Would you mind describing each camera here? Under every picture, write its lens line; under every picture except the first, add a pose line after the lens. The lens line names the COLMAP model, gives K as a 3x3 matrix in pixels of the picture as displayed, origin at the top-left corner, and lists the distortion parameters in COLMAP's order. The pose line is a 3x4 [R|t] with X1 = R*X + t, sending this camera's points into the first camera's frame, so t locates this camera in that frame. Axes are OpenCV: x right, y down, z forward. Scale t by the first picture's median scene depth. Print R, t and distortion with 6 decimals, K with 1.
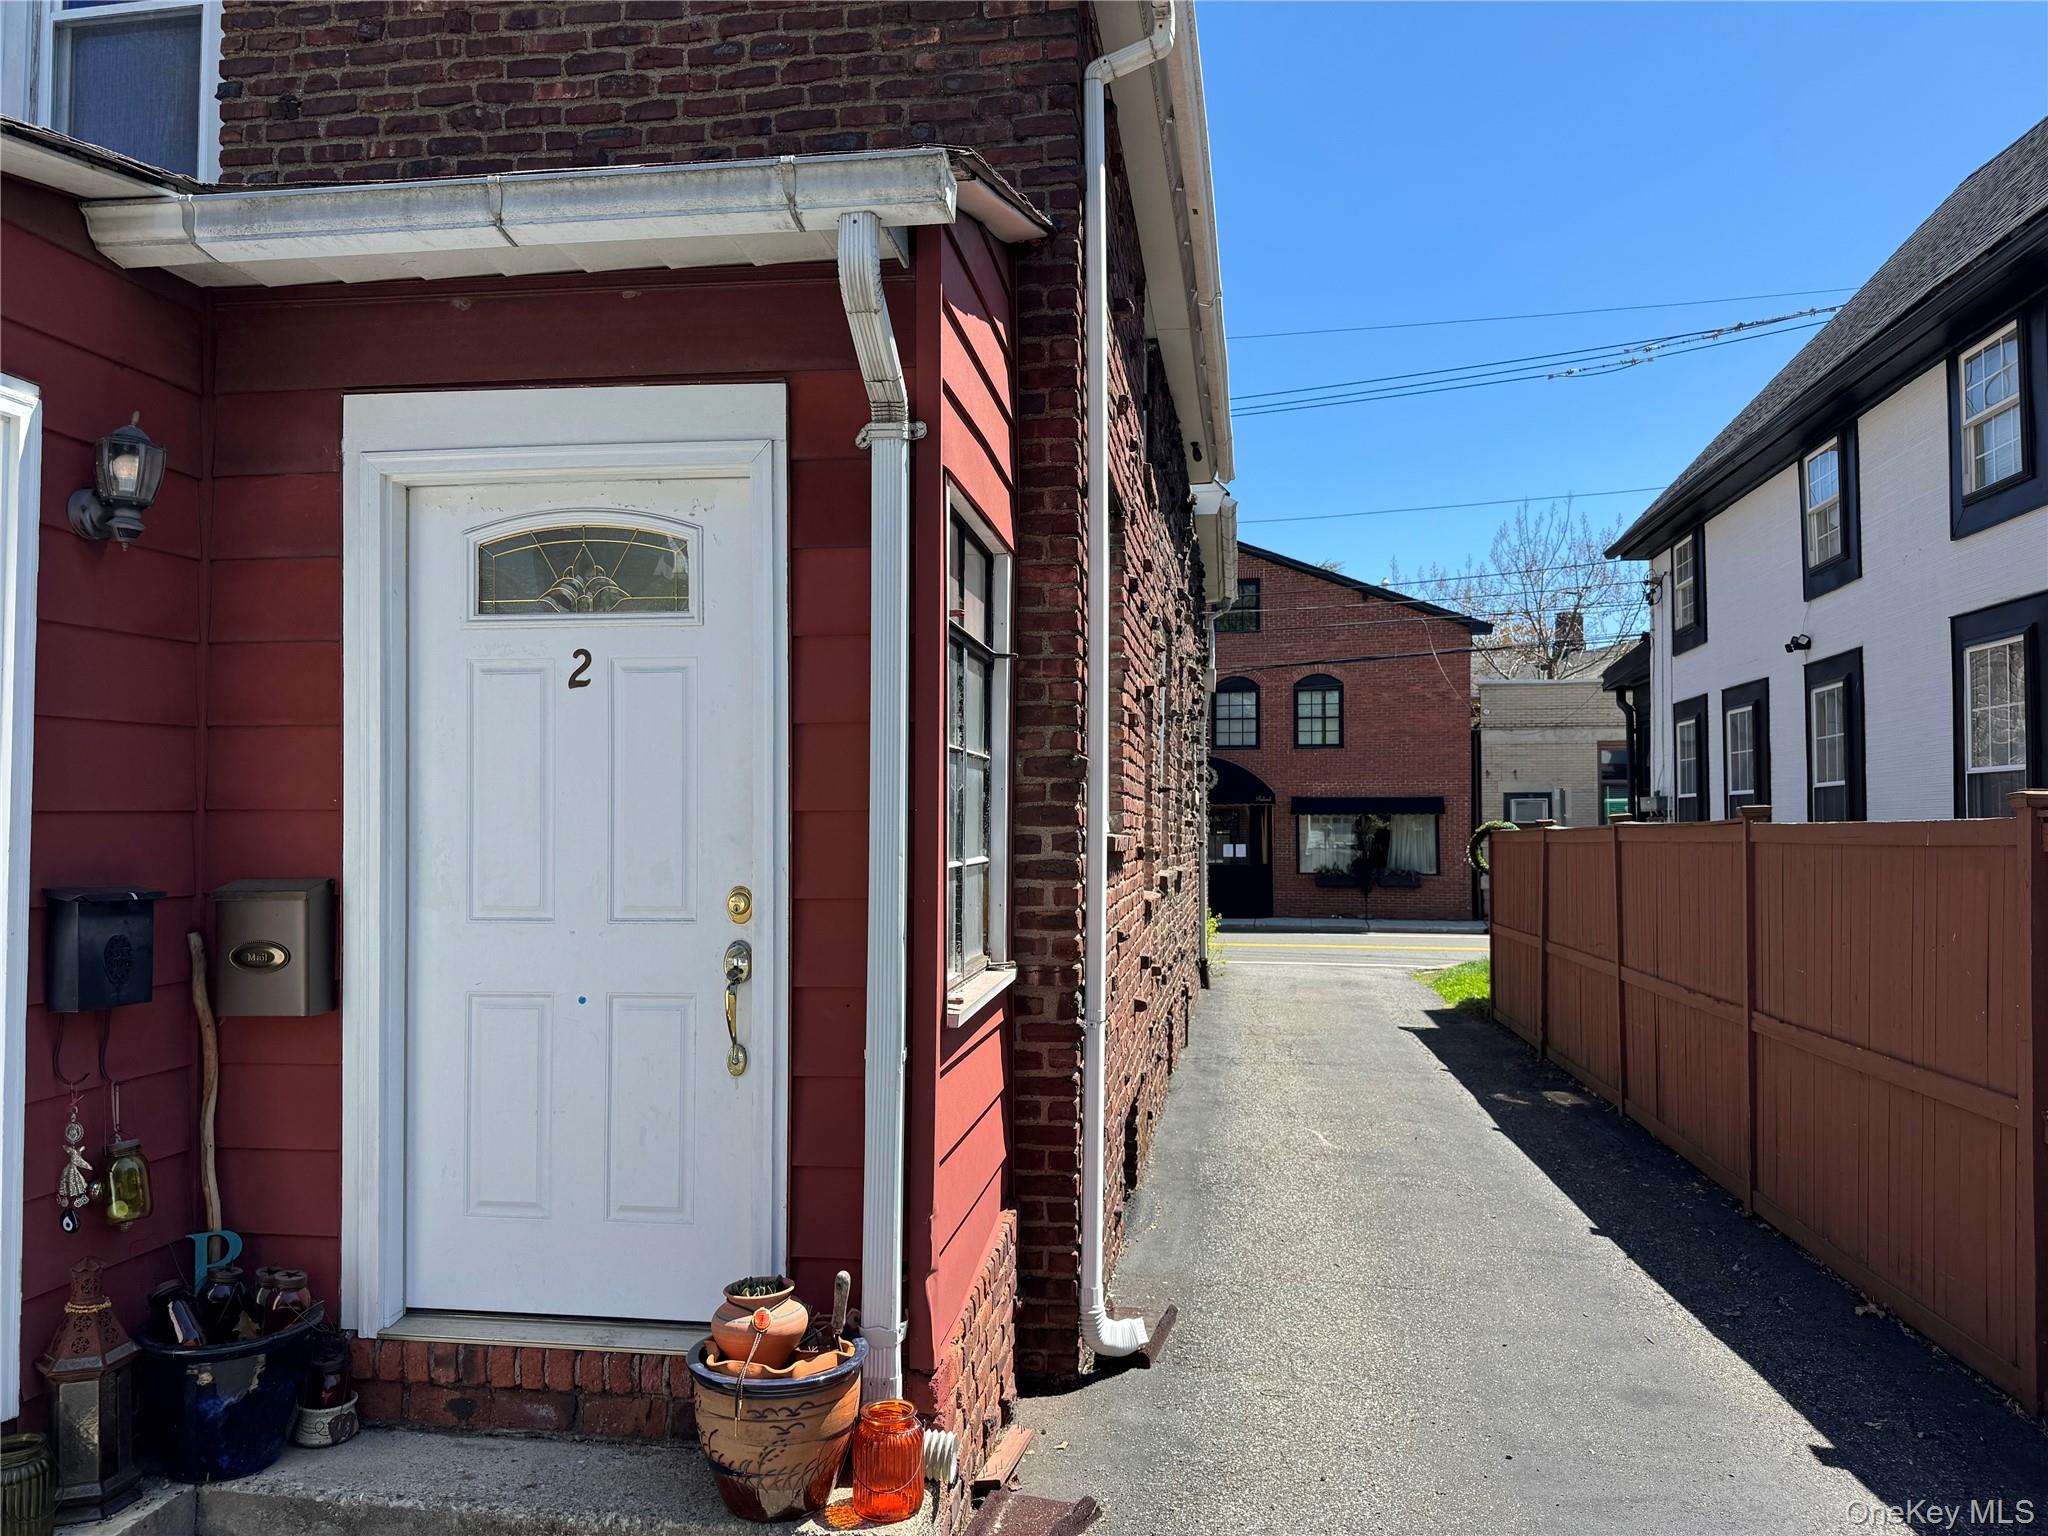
lens RADIAL K [[1430.7, 0, 1014.1], [0, 1430.7, 772.5], [0, 0, 1]] dist [0.102172, -0.139395]
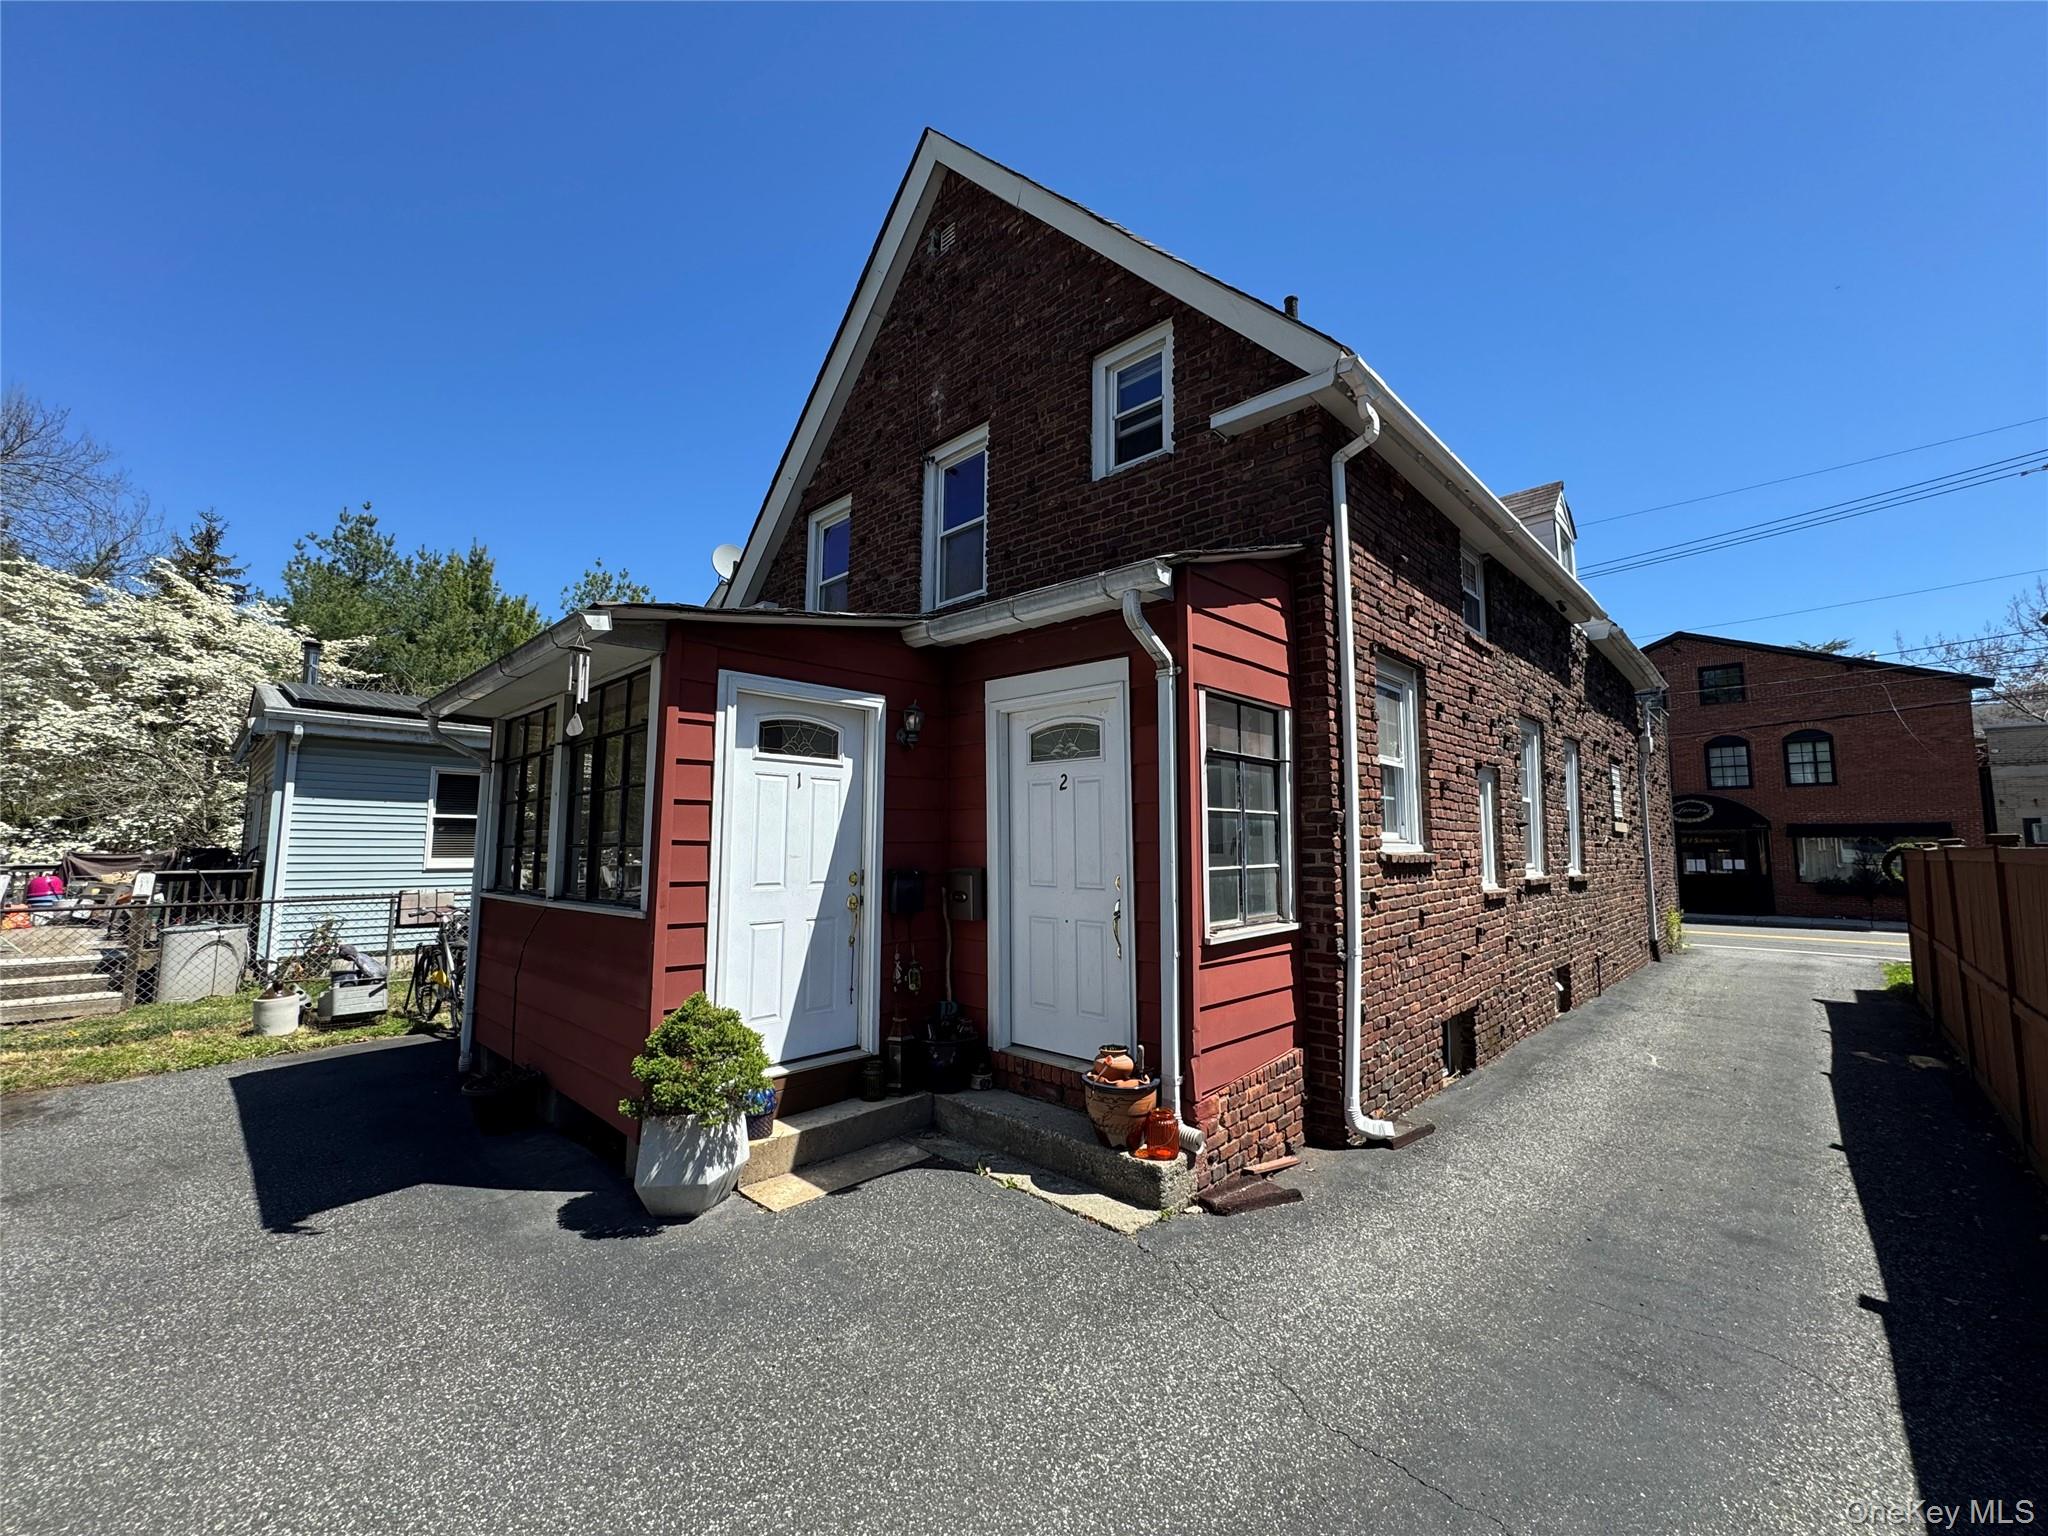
lens RADIAL K [[818.0, 0, 1022.9], [0, 818.0, 760.1], [0, 0, 1]] dist [0.000499, -0.000446]
pose [[0.823244, -0.054865, -0.565030, 0.322855], [0.018315, 0.997368, -0.070161, -0.011220], [0.567392, 0.047411, 0.822082, -0.124597]]
